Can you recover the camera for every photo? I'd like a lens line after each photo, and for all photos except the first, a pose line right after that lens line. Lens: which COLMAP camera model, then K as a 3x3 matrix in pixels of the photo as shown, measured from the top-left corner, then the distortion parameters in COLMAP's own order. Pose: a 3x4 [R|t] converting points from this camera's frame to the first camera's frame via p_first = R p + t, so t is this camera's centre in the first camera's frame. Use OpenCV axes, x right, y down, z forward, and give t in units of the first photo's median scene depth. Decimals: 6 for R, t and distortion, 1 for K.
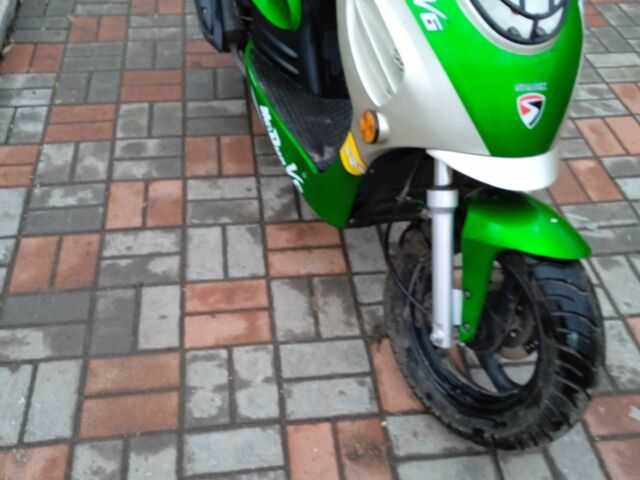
lens RADIAL K [[711.8, 0, 320.0], [0, 711.8, 240.0], [0, 0, 1]] dist [0.094423, -0.042798]
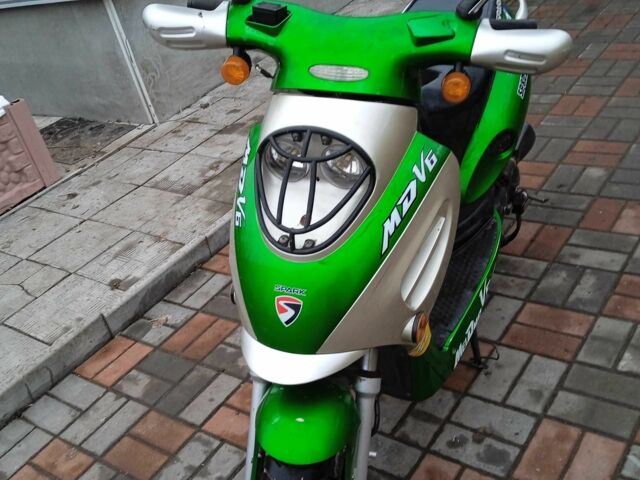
lens RADIAL K [[719.5, 0, 320.0], [0, 719.5, 240.0], [0, 0, 1]] dist [0.066611, -0.056190]
pose [[0.695900, 0.183004, -0.694430, 0.668255], [-0.266581, 0.963722, -0.013175, -0.177232], [0.666827, 0.194290, 0.719440, 0.142830]]
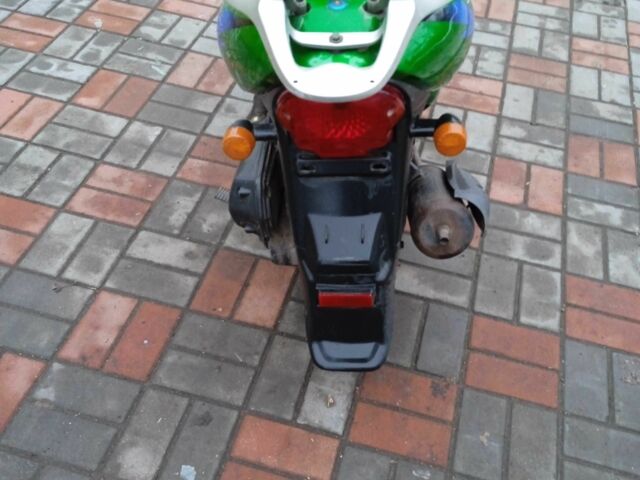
lens RADIAL K [[719.5, 0, 320.0], [0, 719.5, 240.0], [0, 0, 1]] dist [0.066611, -0.056190]
pose [[-0.918962, -0.343239, 0.194156, -0.211018], [0.178368, 0.077319, 0.980921, -1.172619], [-0.351702, 0.936060, -0.009831, 1.255514]]
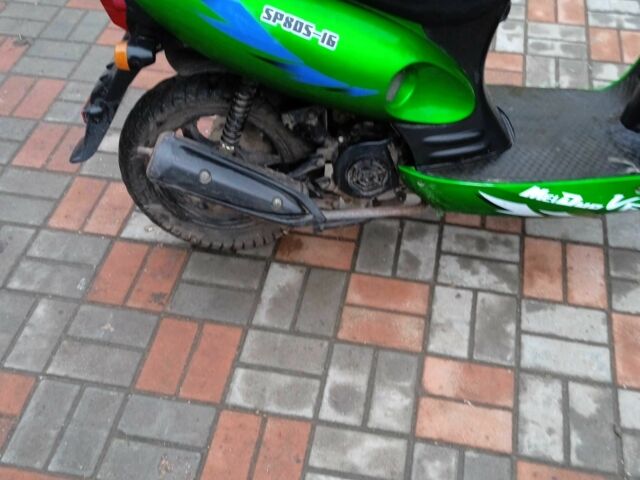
lens RADIAL K [[719.5, 0, 320.0], [0, 719.5, 240.0], [0, 0, 1]] dist [0.066611, -0.056190]
pose [[0.322083, -0.729056, 0.603937, -0.680941], [0.661141, 0.629816, 0.407706, -0.625574], [-0.677610, 0.267972, 0.684862, 0.548464]]
